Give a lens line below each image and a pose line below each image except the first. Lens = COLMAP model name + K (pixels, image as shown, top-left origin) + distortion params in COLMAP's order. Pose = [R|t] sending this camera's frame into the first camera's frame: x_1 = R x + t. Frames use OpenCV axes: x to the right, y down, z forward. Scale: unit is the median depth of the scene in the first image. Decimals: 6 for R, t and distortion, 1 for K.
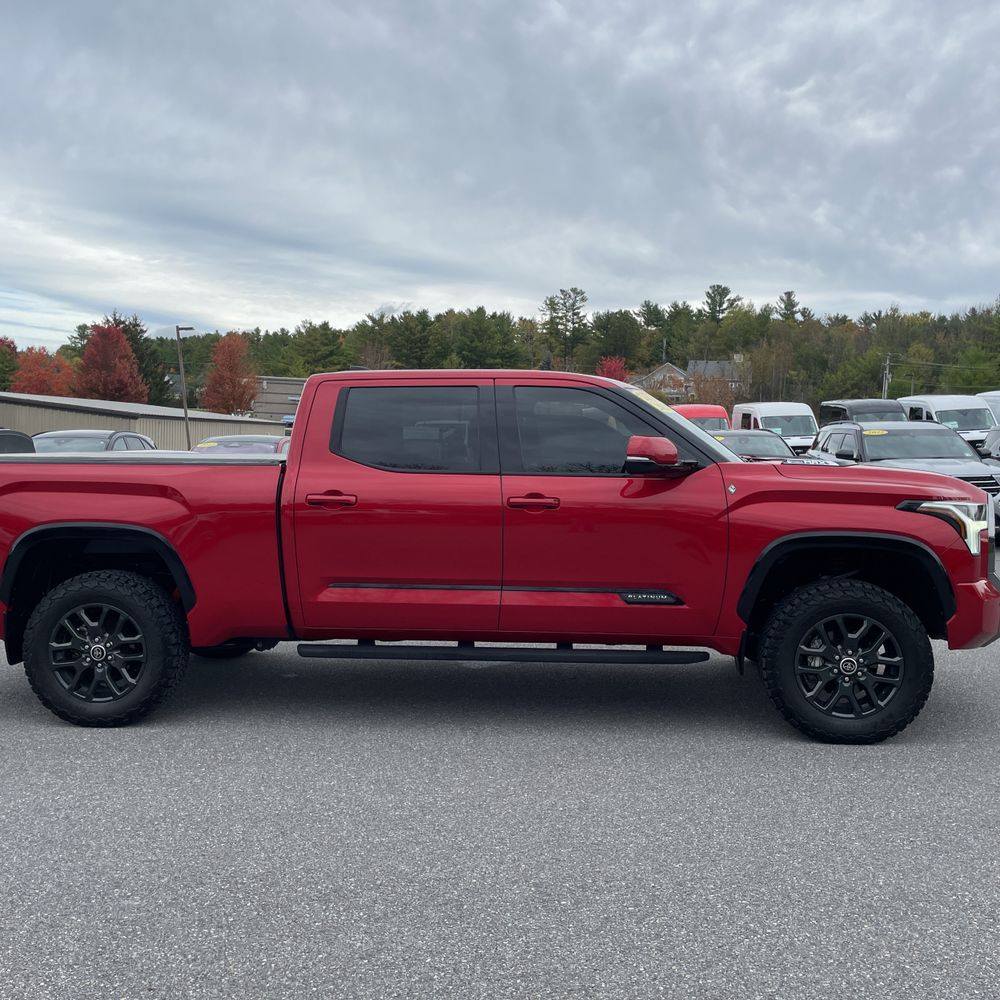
lens RADIAL K [[1007.2, 0, 503.1], [0, 1007.2, 471.9], [0, 0, 1]] dist [0.088287, -0.116434]
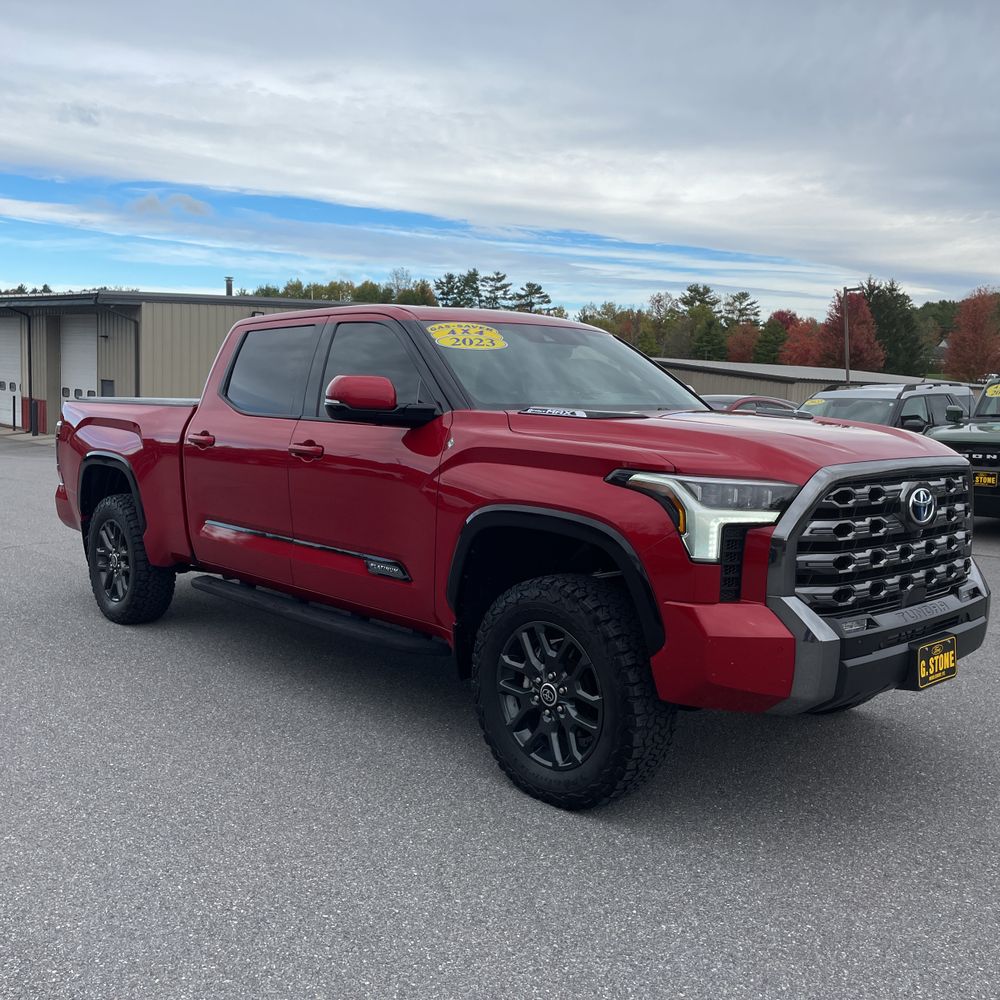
lens RADIAL K [[1003.9, 0, 502.4], [0, 1003.9, 477.9], [0, 0, 1]] dist [0.097814, -0.123701]
pose [[0.735316, 0.061151, -0.674960, 0.751699], [-0.035926, 0.998038, 0.051283, 0.002140], [0.676772, -0.013460, 0.736070, 0.434529]]
